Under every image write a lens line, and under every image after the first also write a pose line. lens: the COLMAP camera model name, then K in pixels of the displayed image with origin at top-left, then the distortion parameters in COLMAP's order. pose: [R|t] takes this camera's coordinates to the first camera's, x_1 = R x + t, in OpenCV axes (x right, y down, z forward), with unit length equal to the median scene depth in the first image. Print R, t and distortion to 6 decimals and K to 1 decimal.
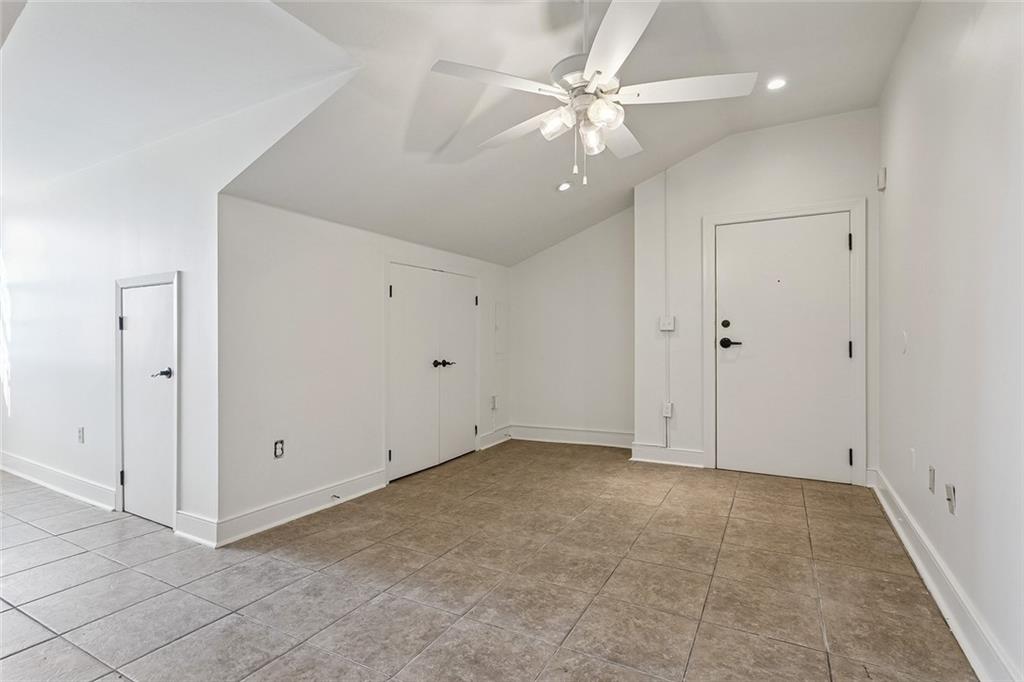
lens RADIAL K [[496.5, 0, 503.9], [0, 496.5, 337.2], [0, 0, 1]] dist [-0.001320, 0.000411]
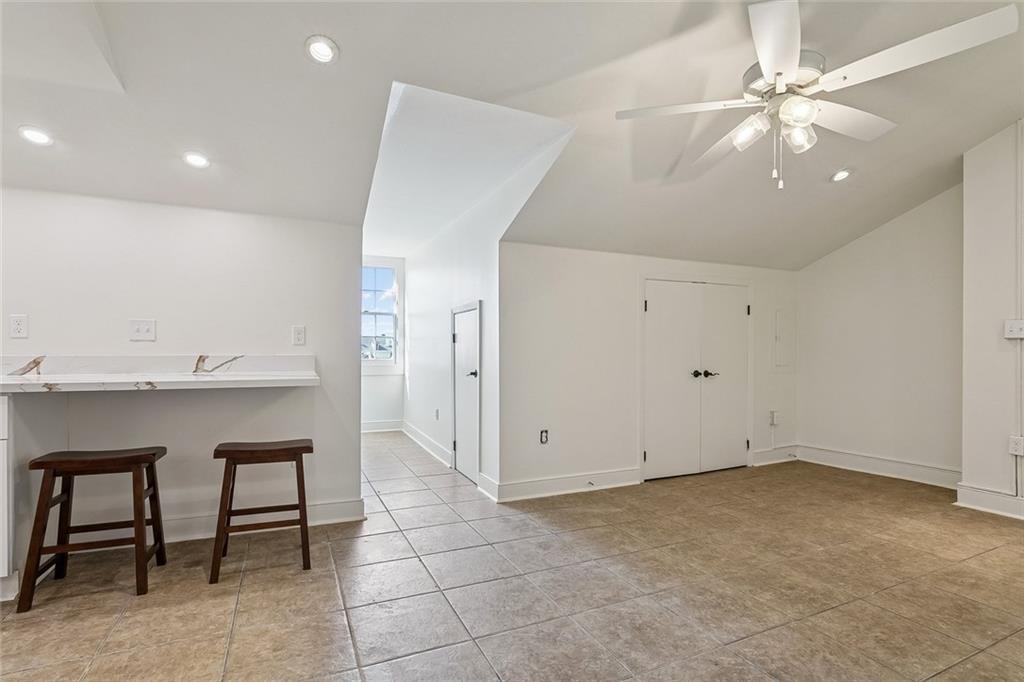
lens RADIAL K [[486.8, 0, 509.5], [0, 486.8, 352.4], [0, 0, 1]] dist [-0.000310, 0.000976]
pose [[0.807800, 0.004940, -0.589437, 0.214811], [0.000585, 0.999958, 0.009182, -0.000377], [0.589457, -0.007762, 0.807763, -0.051322]]
